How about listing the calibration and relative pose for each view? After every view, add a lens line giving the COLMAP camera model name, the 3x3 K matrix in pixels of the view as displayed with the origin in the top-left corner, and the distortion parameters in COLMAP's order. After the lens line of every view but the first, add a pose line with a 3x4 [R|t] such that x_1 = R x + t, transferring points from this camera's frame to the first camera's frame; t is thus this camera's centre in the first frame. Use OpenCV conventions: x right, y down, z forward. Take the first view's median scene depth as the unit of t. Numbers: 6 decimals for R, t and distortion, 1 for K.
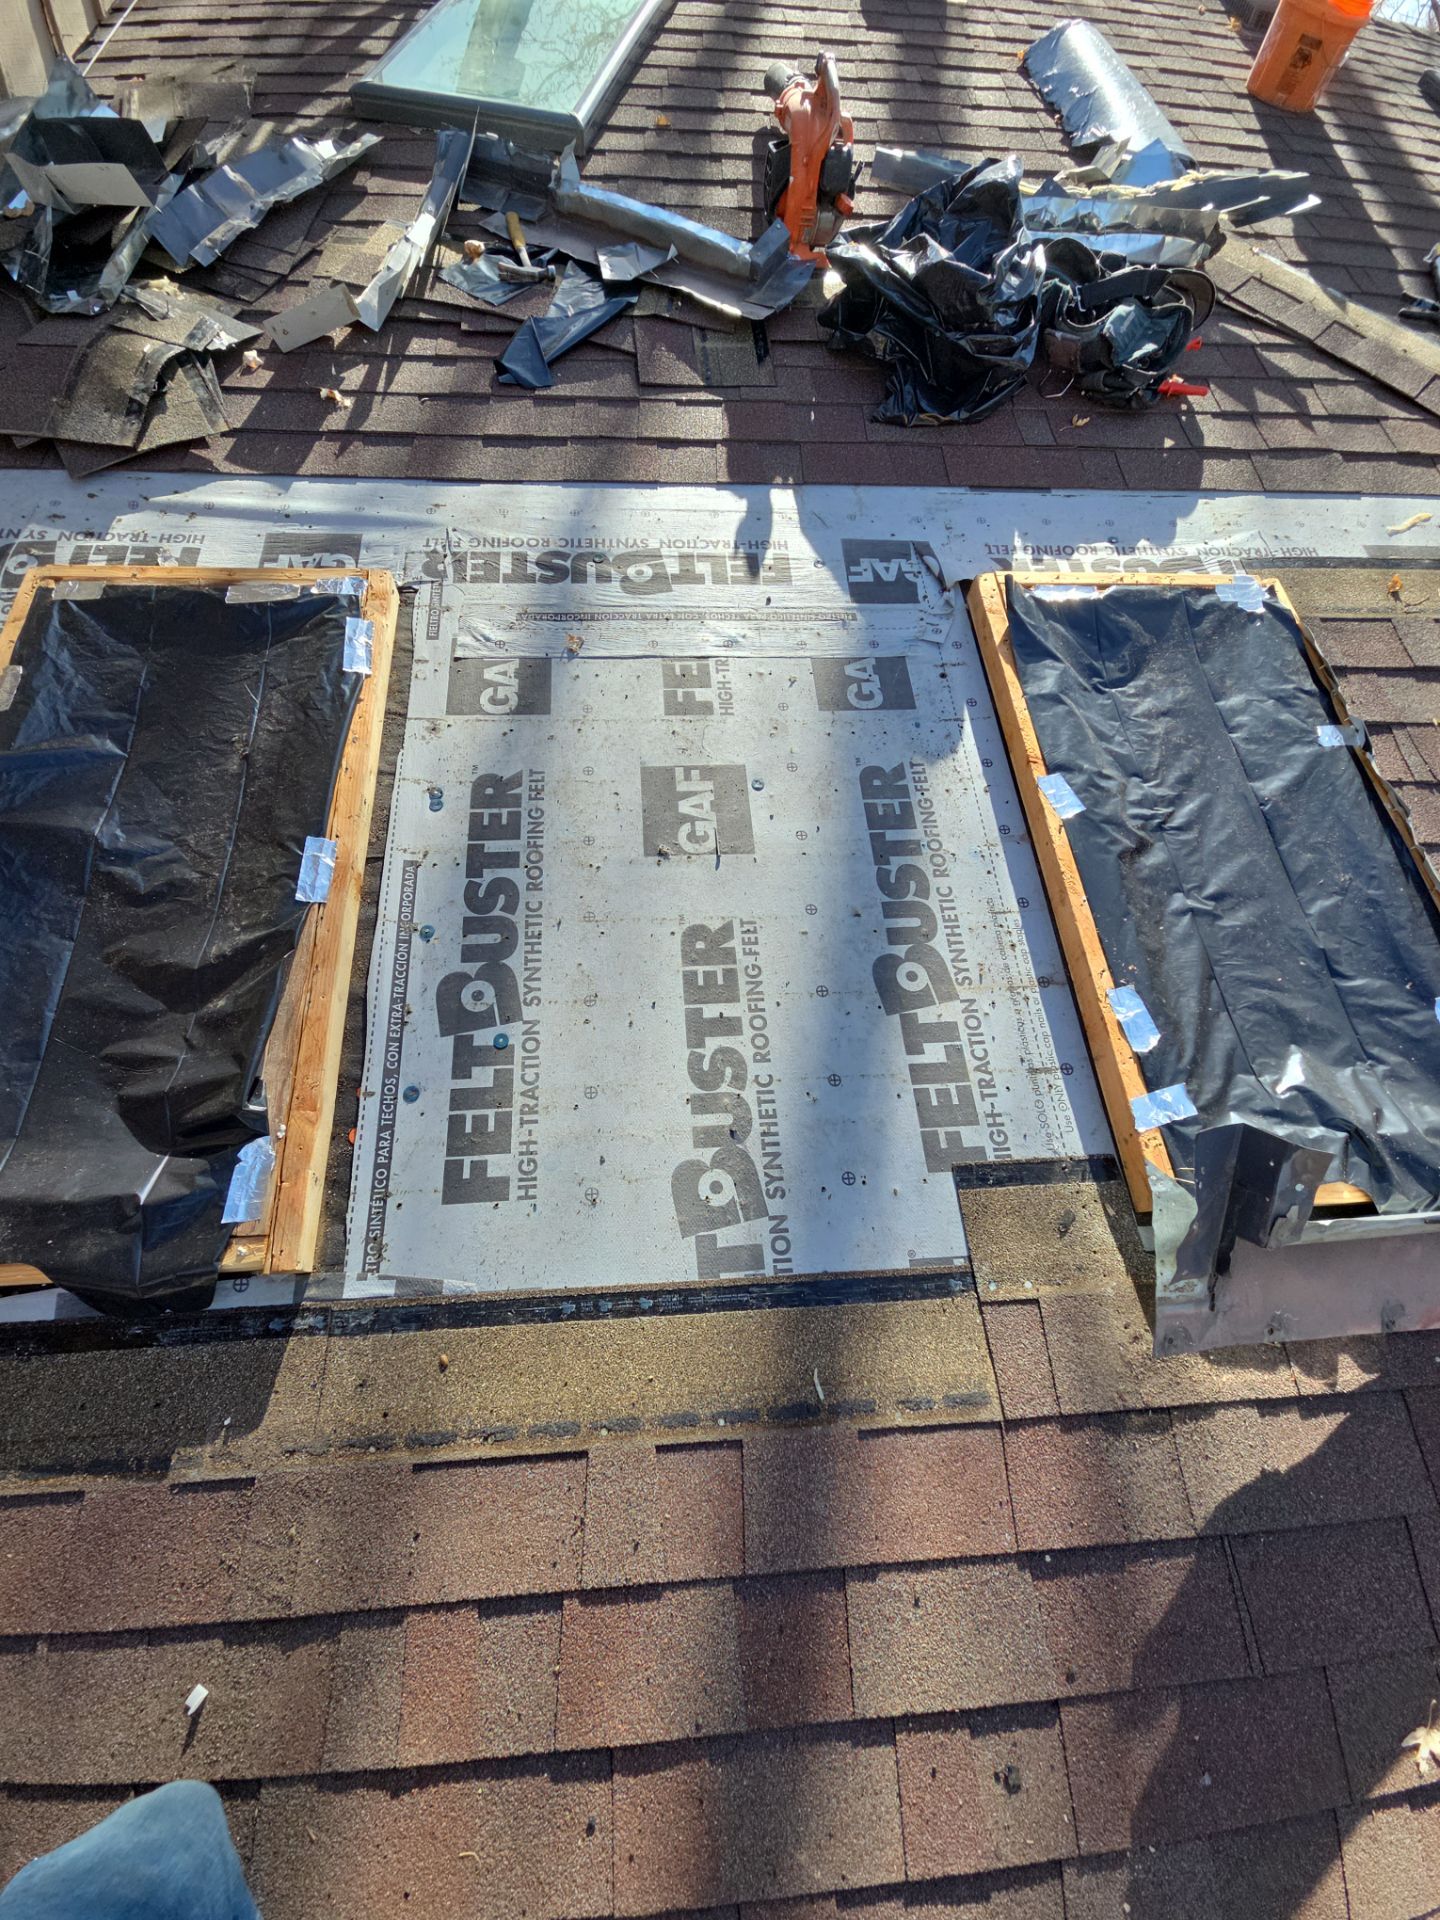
lens RADIAL K [[889.2, 0, 711.9], [0, 889.2, 958.3], [0, 0, 1]] dist [0.015867, -0.001718]
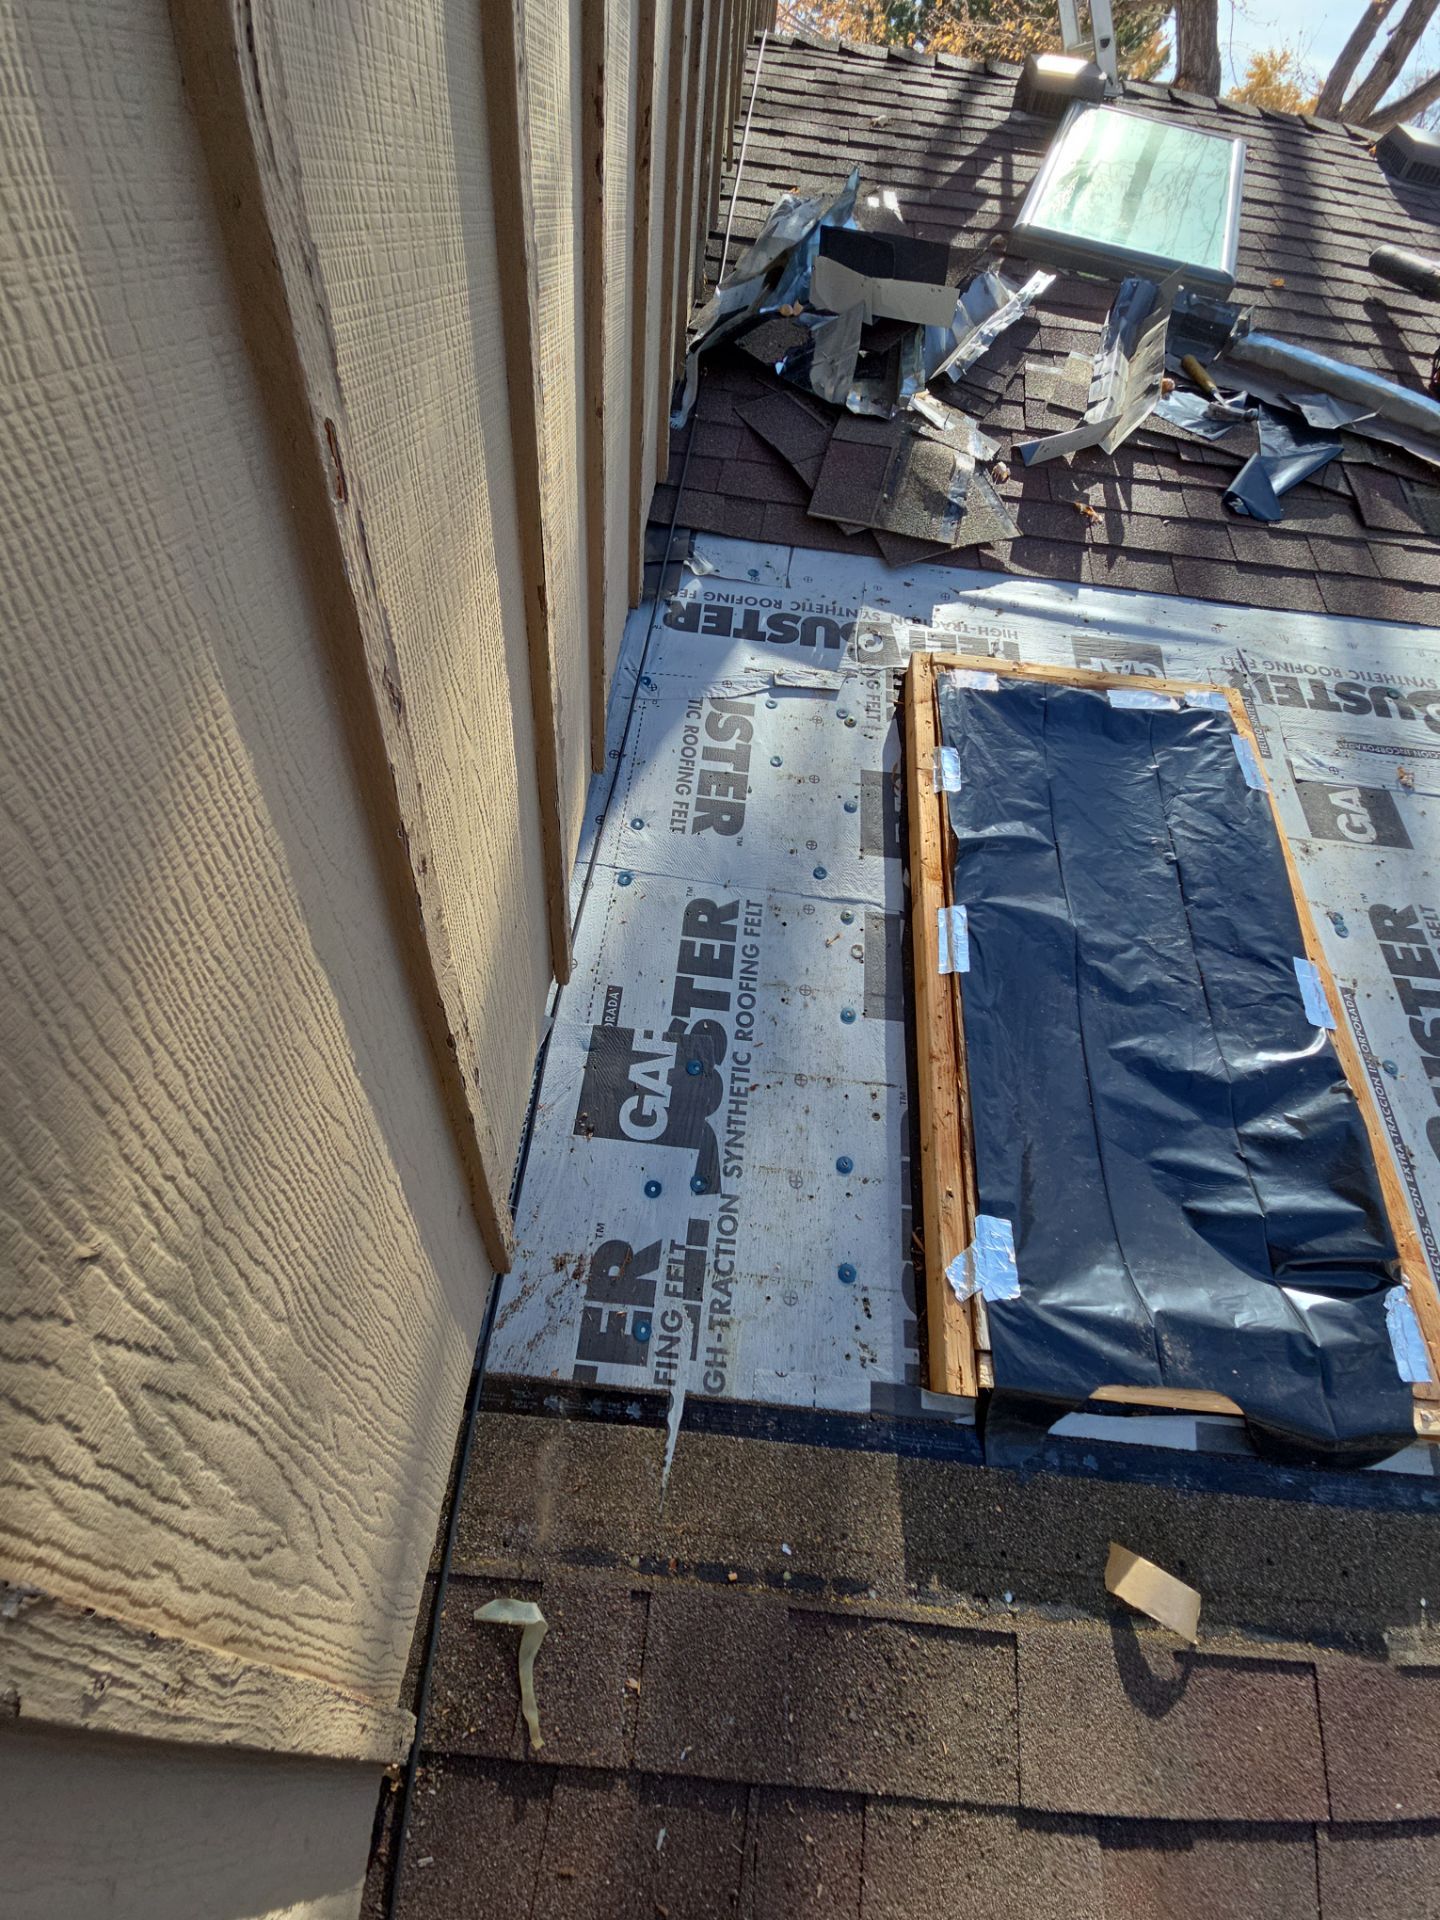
lens RADIAL K [[1081.2, 0, 719.6], [0, 1081.2, 956.2], [0, 0, 1]] dist [0.023395, -0.002218]
pose [[0.991762, 0.119887, -0.045115, -0.747779], [-0.125938, 0.976941, -0.172412, 0.106540], [0.023404, 0.176674, 0.983991, -0.093415]]
